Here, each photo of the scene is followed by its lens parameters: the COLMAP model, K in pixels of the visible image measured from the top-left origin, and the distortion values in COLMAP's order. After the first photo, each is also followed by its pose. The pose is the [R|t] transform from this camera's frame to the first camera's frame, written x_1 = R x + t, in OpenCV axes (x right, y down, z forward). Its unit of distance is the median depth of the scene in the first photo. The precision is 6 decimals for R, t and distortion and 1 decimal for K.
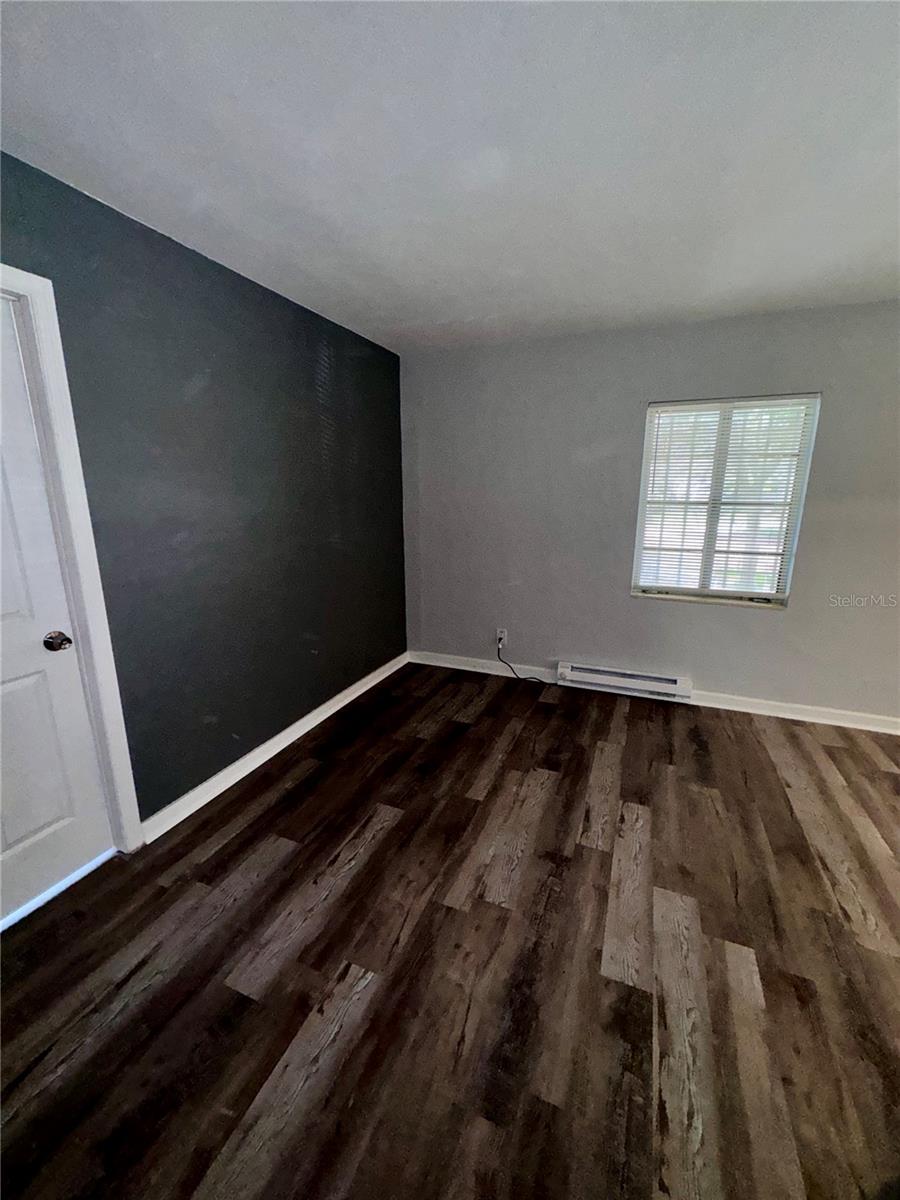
lens RADIAL K [[478.4, 0, 438.2], [0, 478.4, 598.0], [0, 0, 1]] dist [-0.003404, 0.000753]
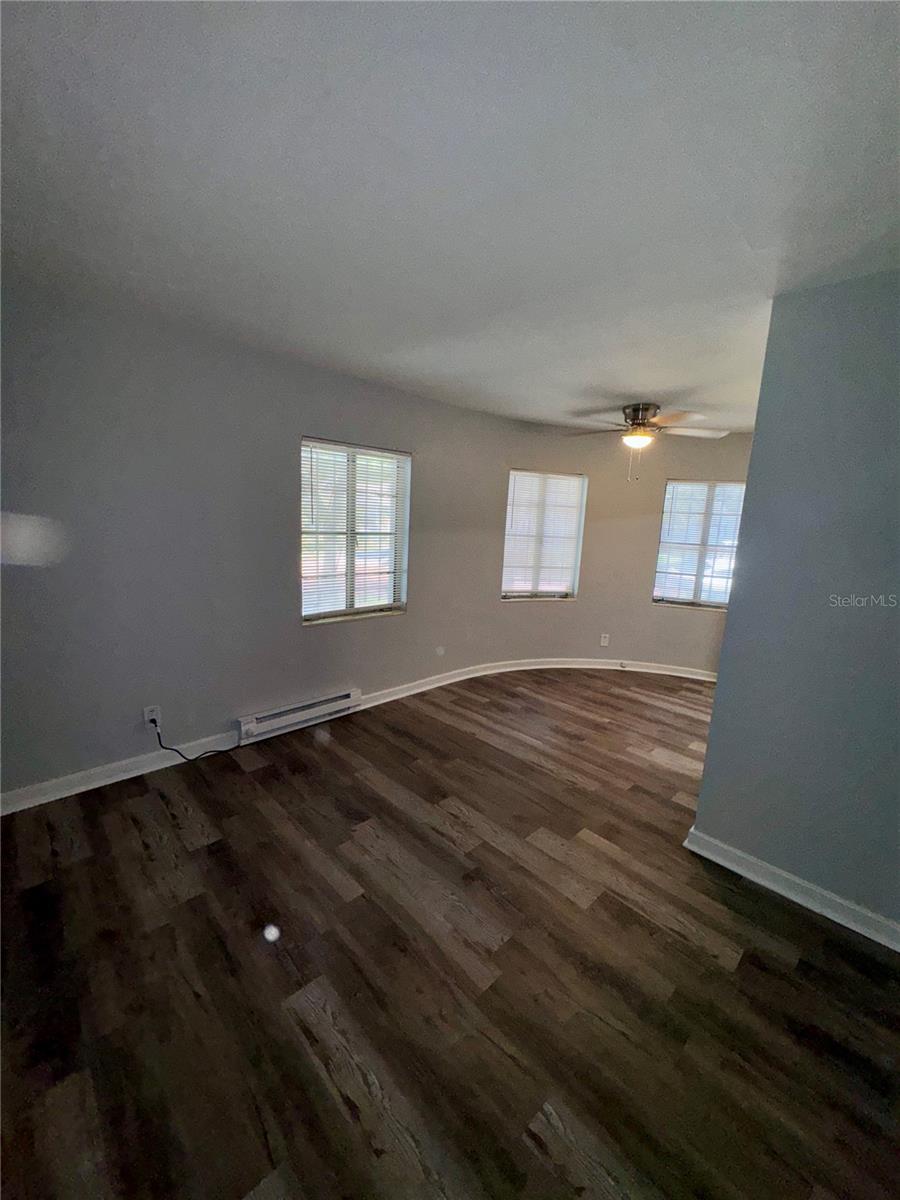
lens RADIAL K [[478.4, 0, 457.5], [0, 478.4, 605.6], [0, 0, 1]] dist [-0.003404, 0.000753]
pose [[0.381126, -0.153972, 0.911612, -0.498617], [0.165075, 0.981523, 0.096765, -0.121568], [-0.909667, 0.113604, 0.399501, 0.411478]]
